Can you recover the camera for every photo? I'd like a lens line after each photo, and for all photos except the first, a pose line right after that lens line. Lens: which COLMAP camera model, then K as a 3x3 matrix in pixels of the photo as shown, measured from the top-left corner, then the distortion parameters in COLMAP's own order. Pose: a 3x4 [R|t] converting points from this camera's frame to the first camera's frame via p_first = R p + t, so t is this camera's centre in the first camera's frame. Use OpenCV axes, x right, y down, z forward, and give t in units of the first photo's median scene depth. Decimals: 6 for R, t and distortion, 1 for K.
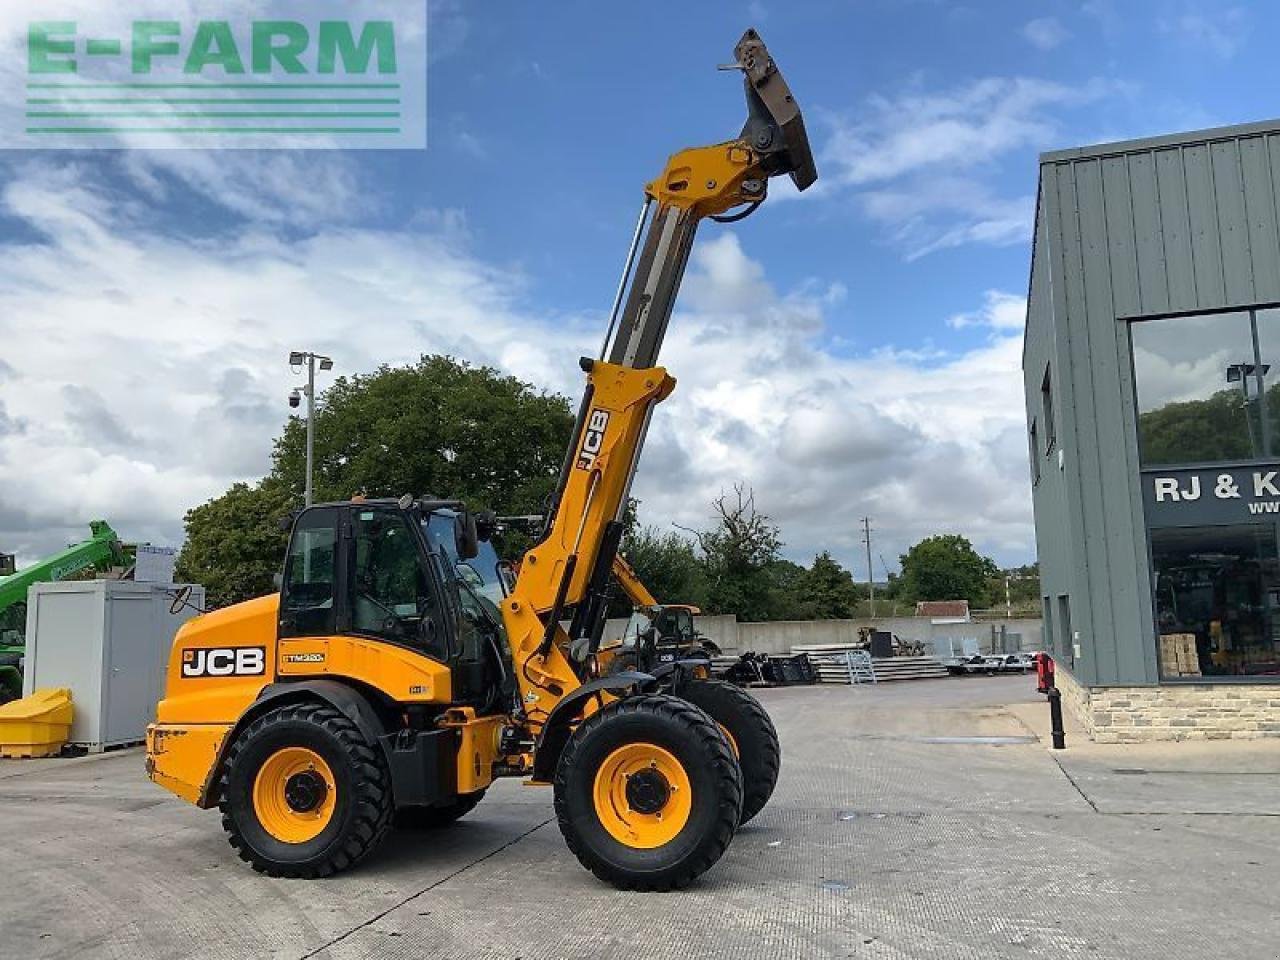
lens RADIAL K [[1056.4, 0, 641.1], [0, 1056.4, 476.3], [0, 0, 1]] dist [0.097765, -0.190582]
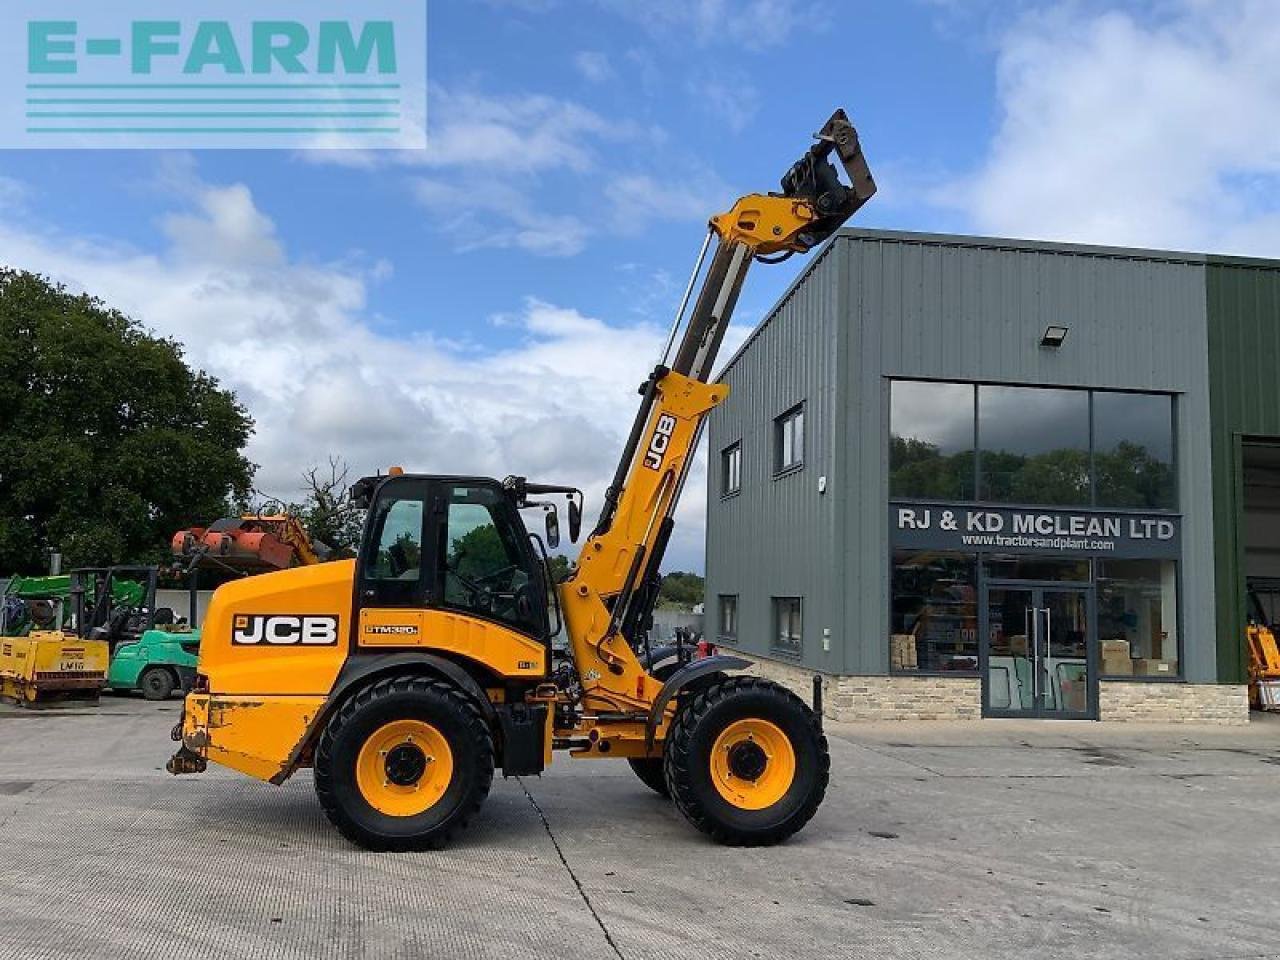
lens RADIAL K [[1056.4, 0, 641.1], [0, 1056.4, 475.1], [0, 0, 1]] dist [0.097765, -0.190582]
pose [[0.900222, 0.103700, 0.422902, -0.518887], [-0.110464, 0.993843, -0.008557, 0.011222], [-0.421186, -0.039013, 0.906135, 0.019895]]
